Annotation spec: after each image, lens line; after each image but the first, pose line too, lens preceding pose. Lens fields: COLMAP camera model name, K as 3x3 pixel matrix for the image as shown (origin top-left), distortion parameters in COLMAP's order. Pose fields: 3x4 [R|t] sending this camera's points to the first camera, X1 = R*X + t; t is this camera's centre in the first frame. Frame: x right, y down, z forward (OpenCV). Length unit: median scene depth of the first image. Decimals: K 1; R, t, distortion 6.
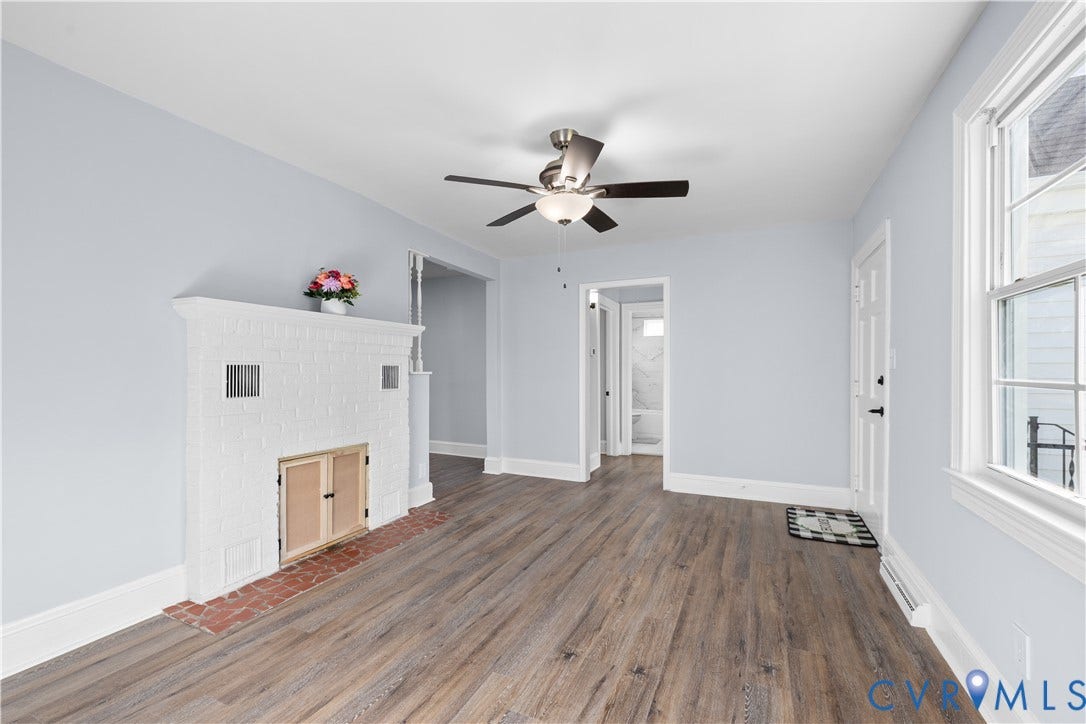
lens RADIAL K [[458.5, 0, 541.9], [0, 458.5, 384.1], [0, 0, 1]] dist [-0.000534, 0.000086]
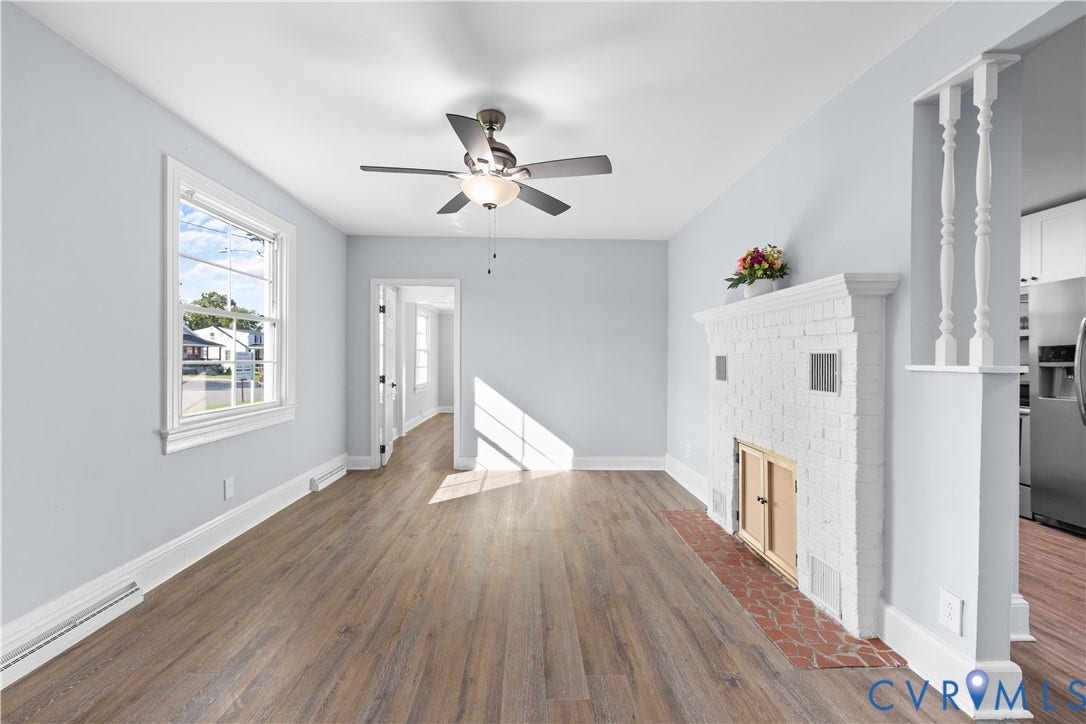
lens RADIAL K [[456.1, 0, 543.0], [0, 456.1, 362.0], [0, 0, 1]] dist [0.000978, 0.000089]
pose [[-0.890801, -0.003287, -0.454381, 0.324835], [-0.021388, 0.999169, 0.034703, -0.048338], [0.453889, 0.040632, -0.890131, 1.595663]]
